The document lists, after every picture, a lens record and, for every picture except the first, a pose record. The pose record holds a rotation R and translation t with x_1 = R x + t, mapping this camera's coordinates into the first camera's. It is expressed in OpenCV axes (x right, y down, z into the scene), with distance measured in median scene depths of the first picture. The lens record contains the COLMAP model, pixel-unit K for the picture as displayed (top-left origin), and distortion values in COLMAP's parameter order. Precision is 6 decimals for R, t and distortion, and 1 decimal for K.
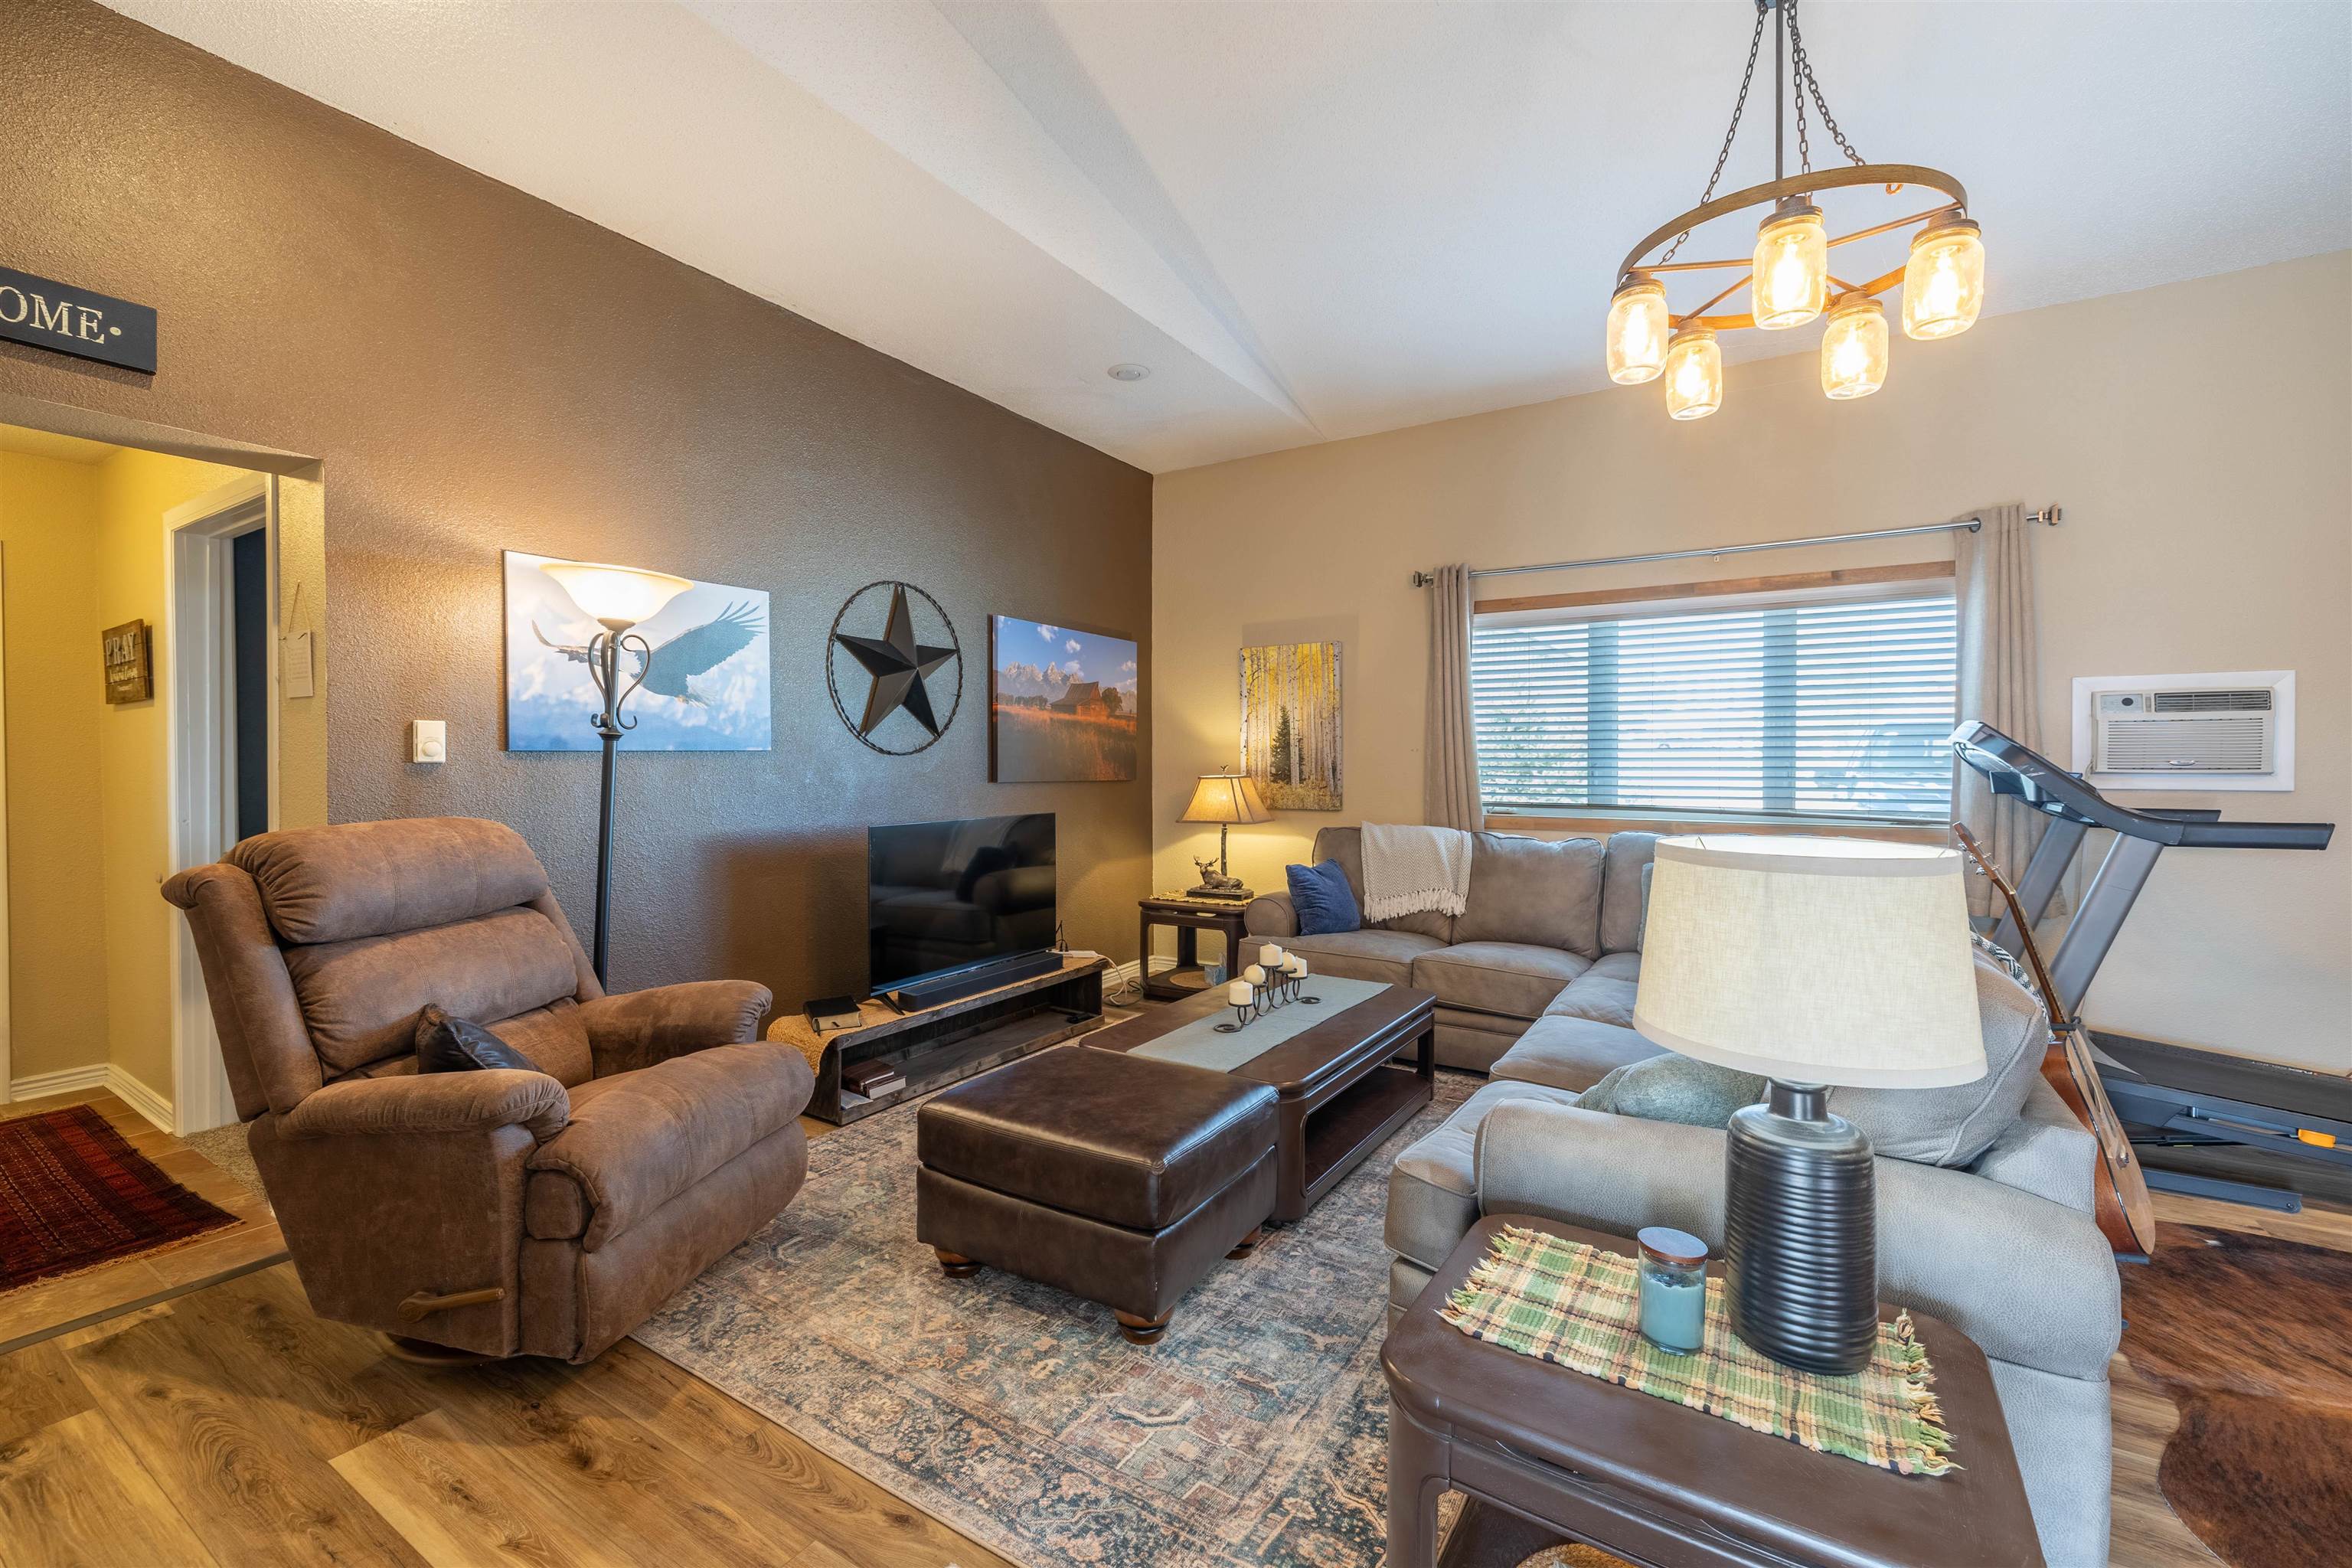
lens RADIAL K [[982.6, 0, 1173.5], [0, 982.6, 770.3], [0, 0, 1]] dist [0.000200, 0.000025]
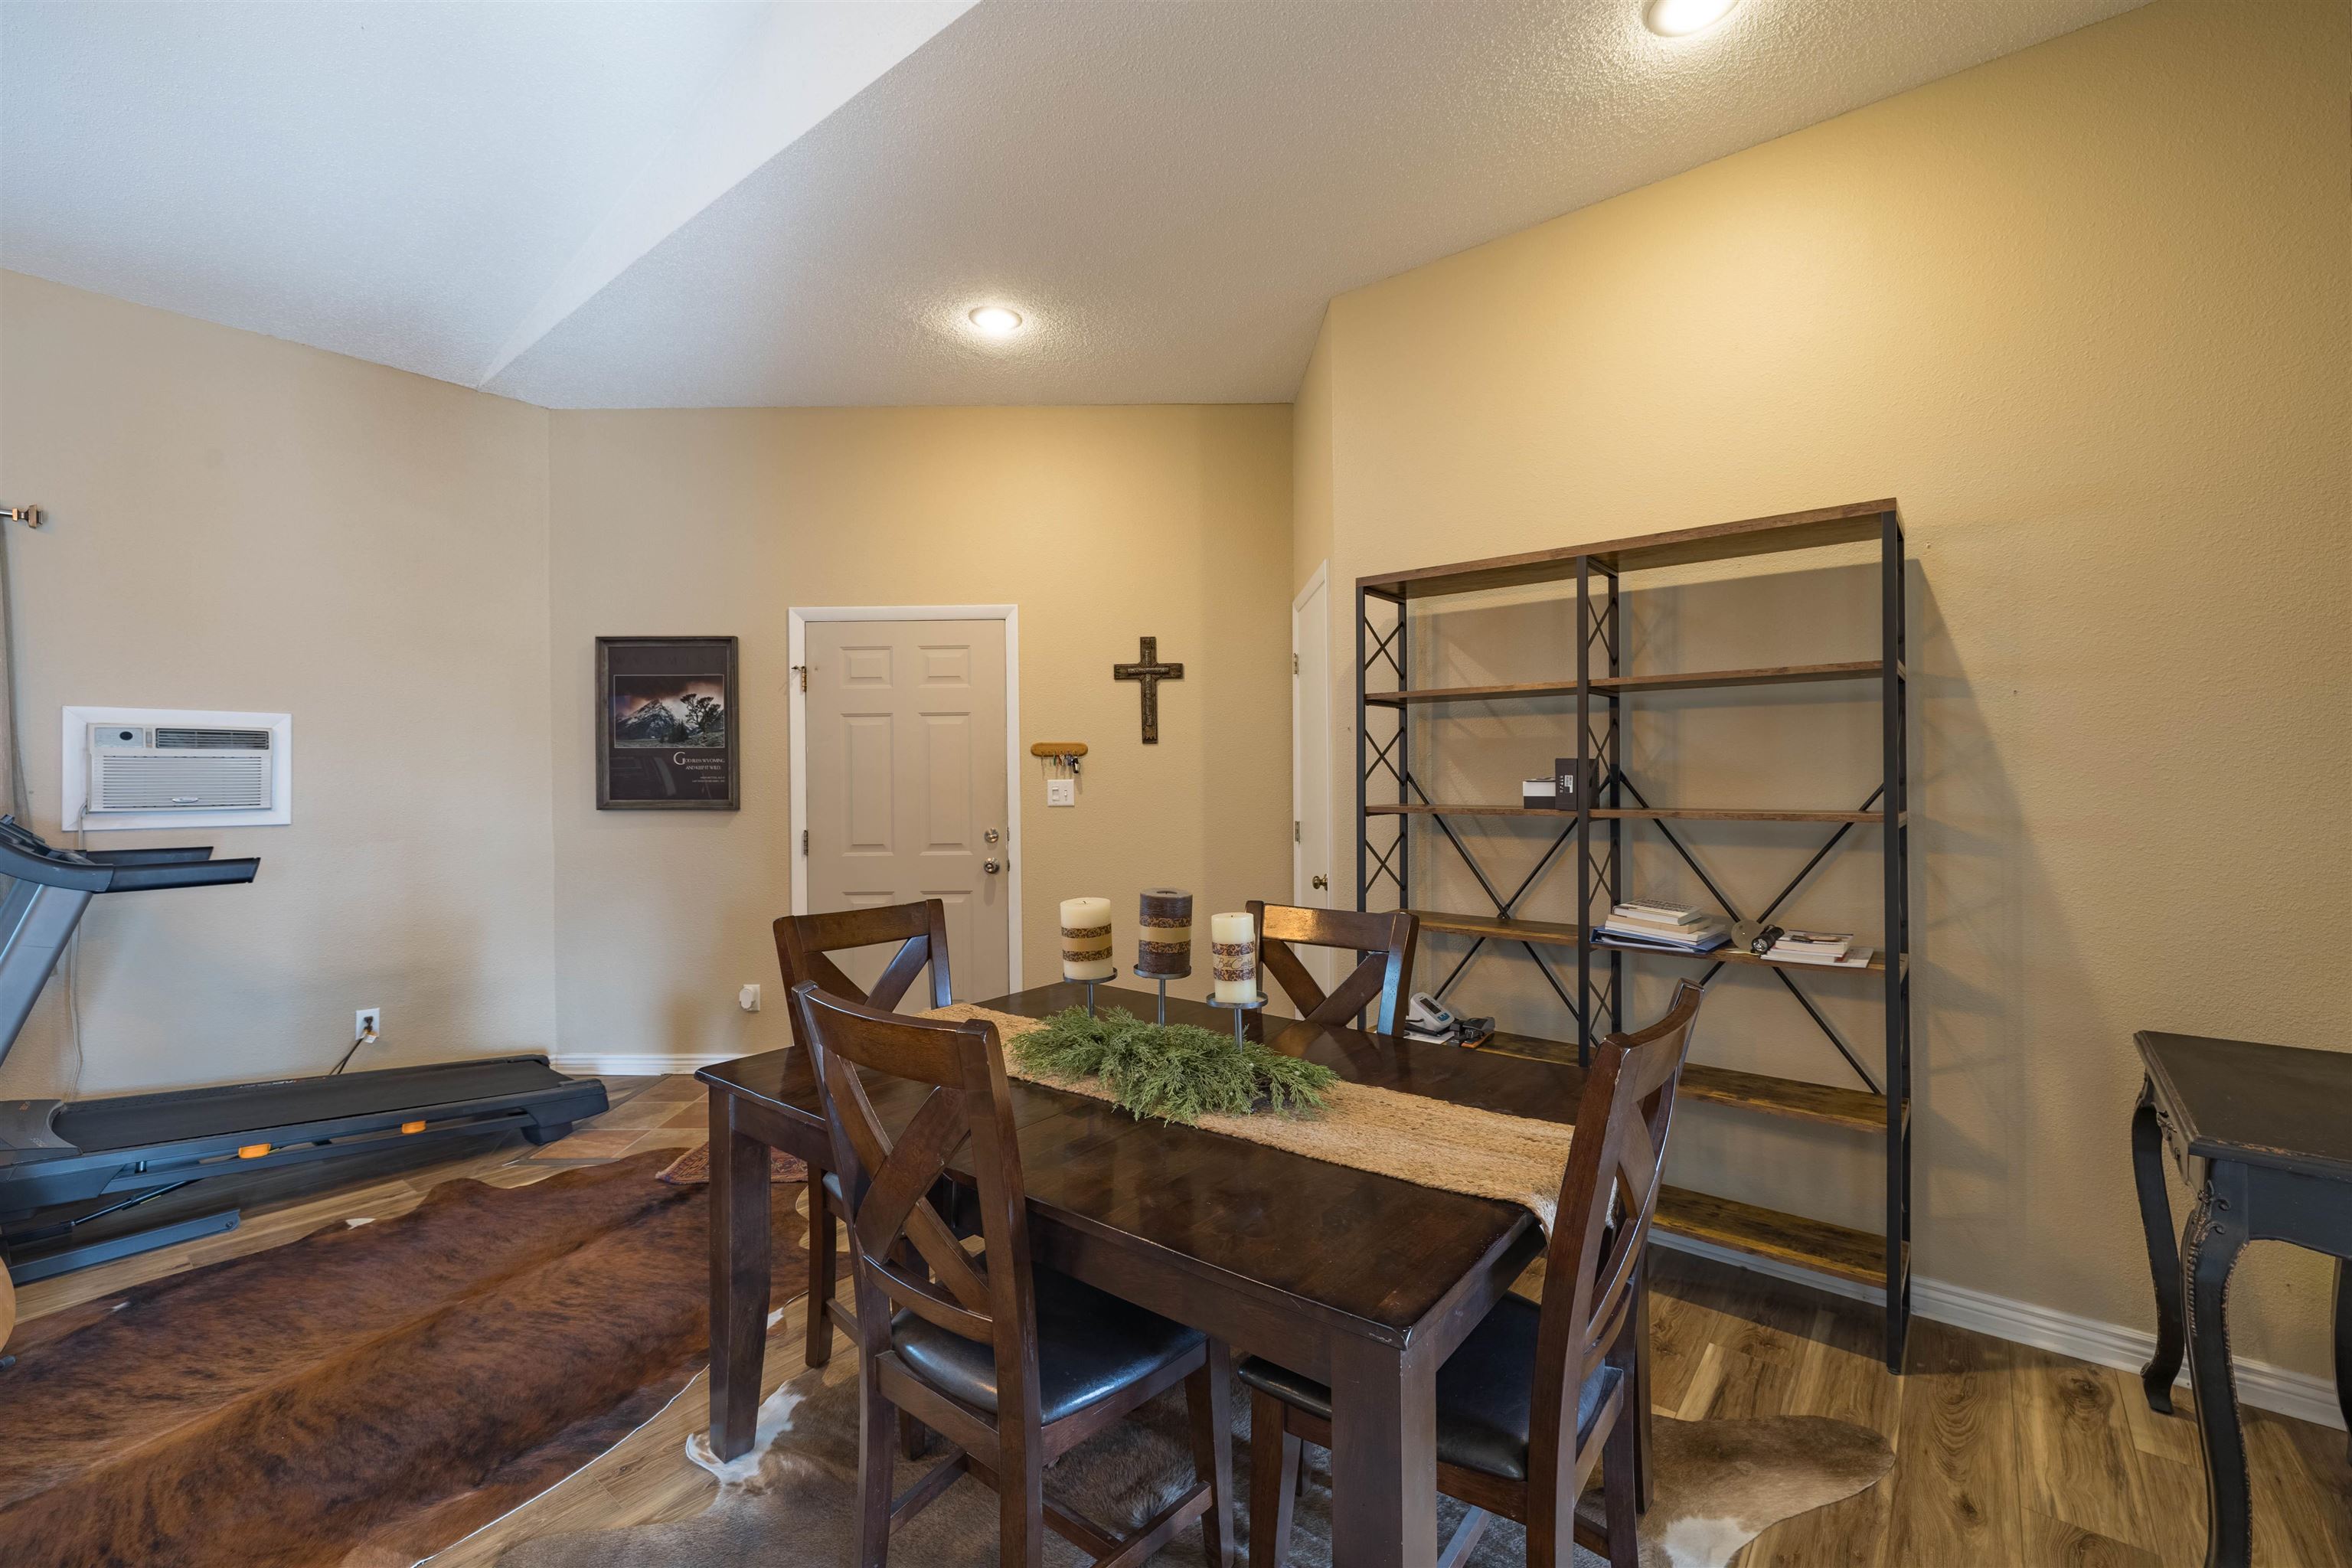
lens RADIAL K [[982.6, 0, 1173.4], [0, 982.6, 784.1], [0, 0, 1]] dist [0.000200, 0.000025]
pose [[0.109830, -0.004982, 0.993938, 0.152414], [0.018414, 0.999826, 0.002977, -0.008358], [-0.993780, 0.017976, 0.109902, -0.091545]]
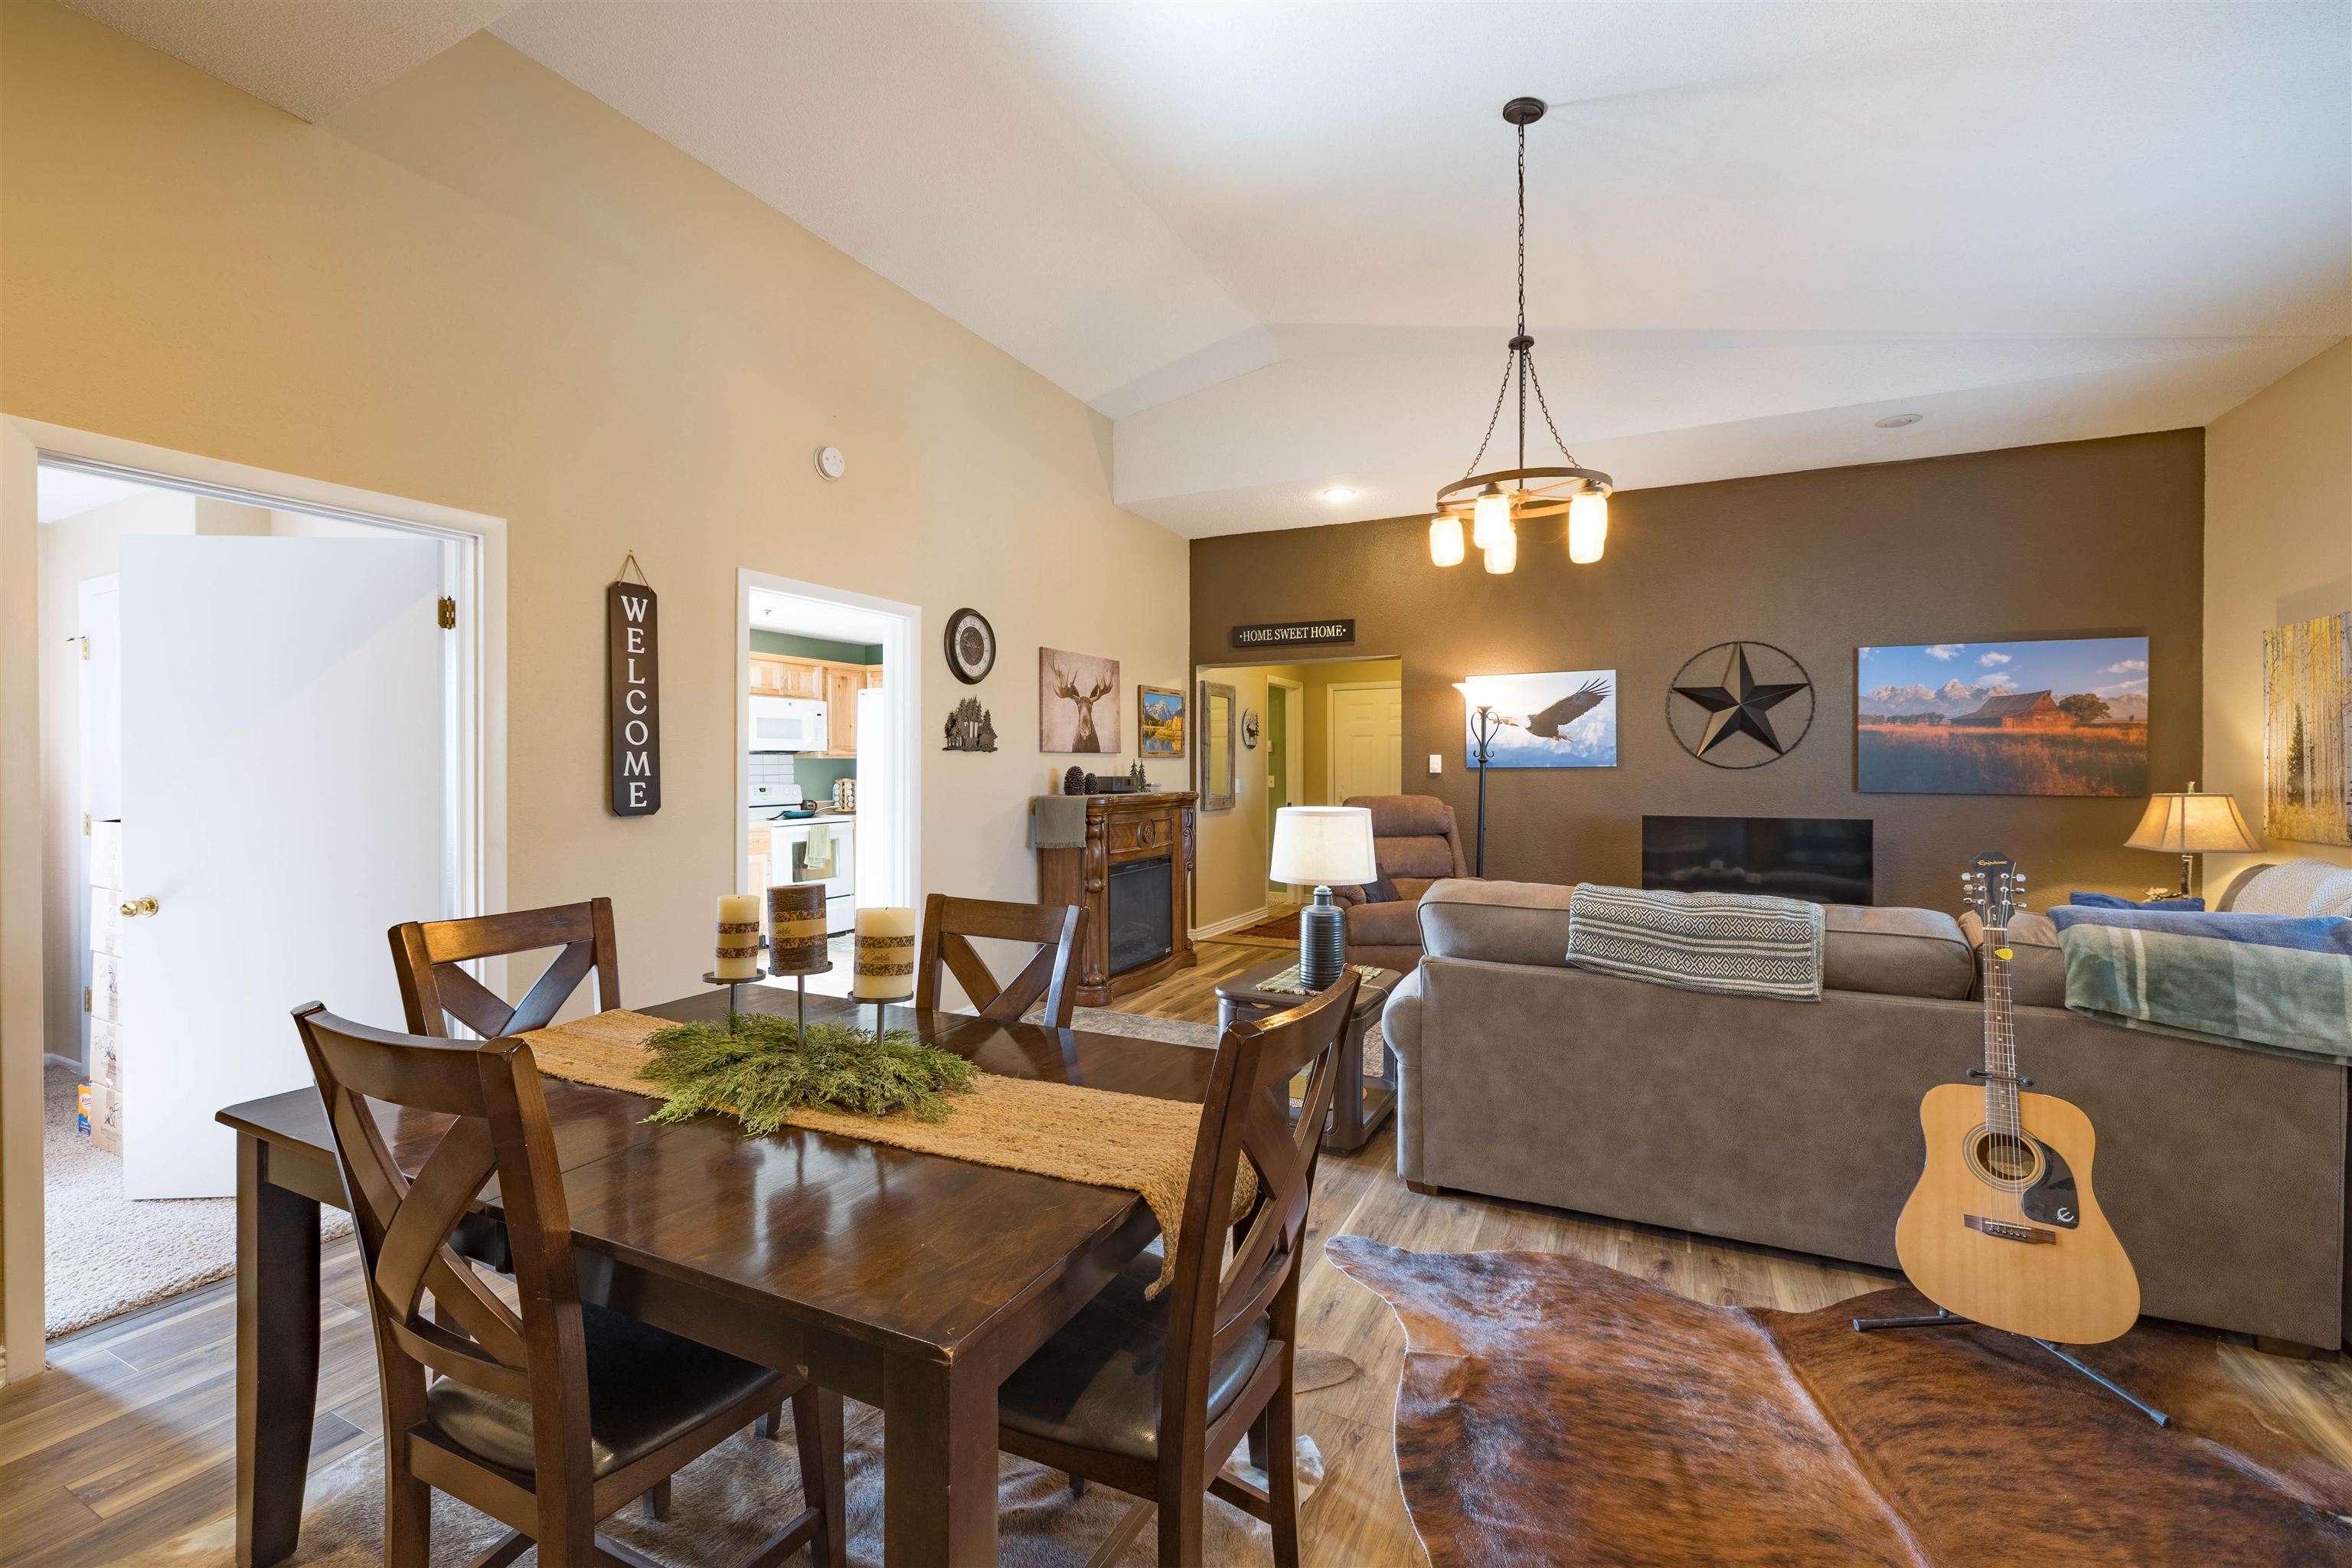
lens RADIAL K [[982.6, 0, 1179.9], [0, 982.6, 770.8], [0, 0, 1]] dist [0.000200, 0.000025]
pose [[0.109940, 0.005449, -0.993923, 1.130957], [-0.010145, 0.999939, 0.004360, -0.012812], [0.993886, 0.009604, 0.109989, 0.099485]]
